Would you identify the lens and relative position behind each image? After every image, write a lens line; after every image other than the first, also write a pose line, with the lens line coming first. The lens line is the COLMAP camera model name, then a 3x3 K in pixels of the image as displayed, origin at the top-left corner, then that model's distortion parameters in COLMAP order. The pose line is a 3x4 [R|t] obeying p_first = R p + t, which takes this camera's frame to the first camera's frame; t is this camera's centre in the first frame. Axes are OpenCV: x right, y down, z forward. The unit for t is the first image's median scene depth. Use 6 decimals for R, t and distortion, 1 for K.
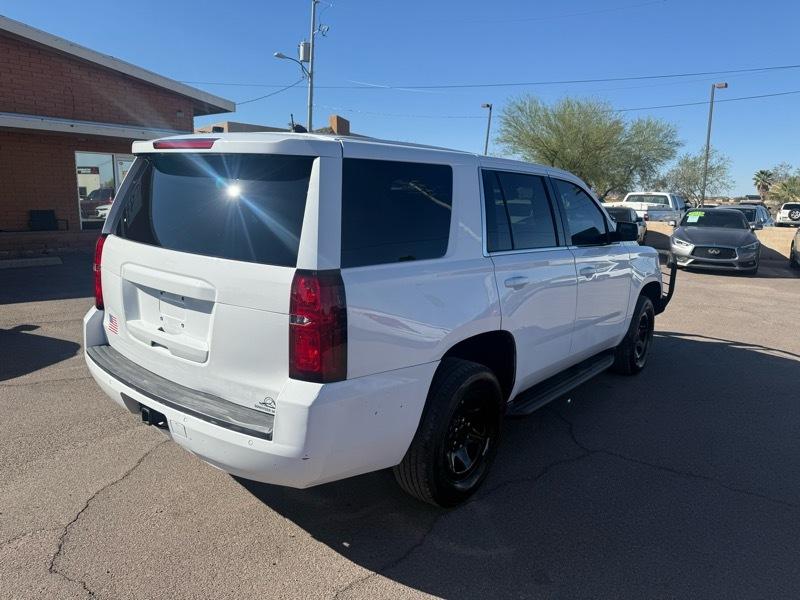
lens RADIAL K [[560.3, 0, 410.9], [0, 560.3, 297.1], [0, 0, 1]] dist [0.029332, -0.046298]
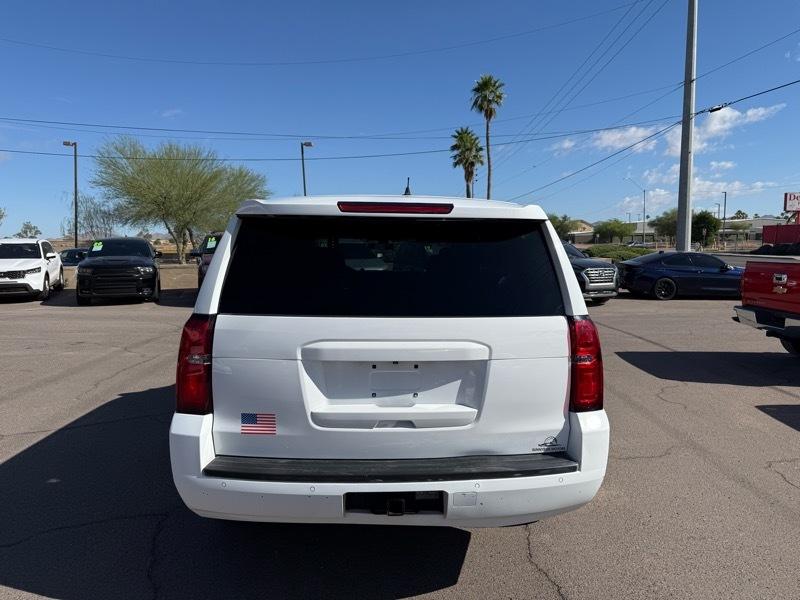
lens RADIAL K [[560.3, 0, 405.8], [0, 560.3, 300.6], [0, 0, 1]] dist [0.029332, -0.046298]
pose [[0.763189, -0.096391, 0.638946, -0.619751], [0.141501, 0.989742, -0.019704, -0.056135], [-0.630492, 0.105449, 0.768999, 0.165071]]
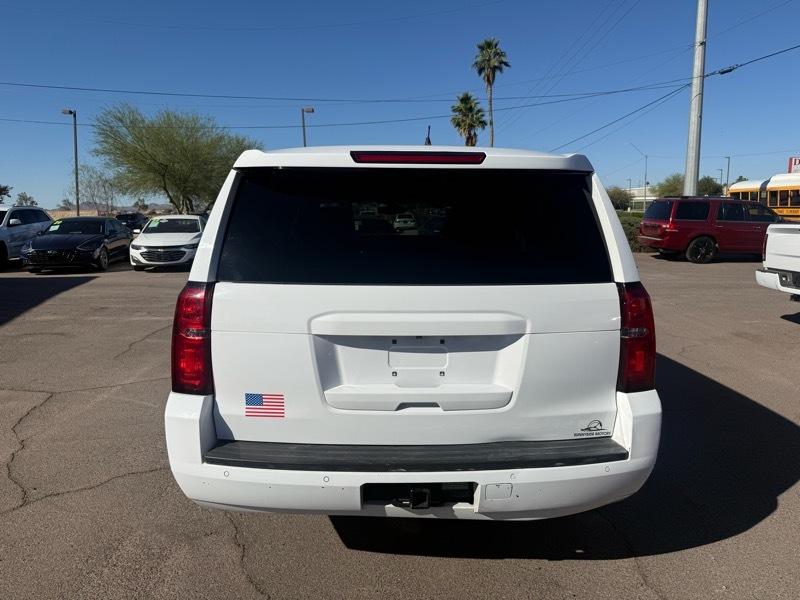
lens RADIAL K [[560.3, 0, 398.6], [0, 560.3, 298.3], [0, 0, 1]] dist [0.029332, -0.046298]
pose [[0.772465, -0.132226, 0.621140, -0.587987], [0.146512, 0.988804, 0.028287, -0.057150], [-0.617926, 0.069153, 0.783189, 0.236181]]
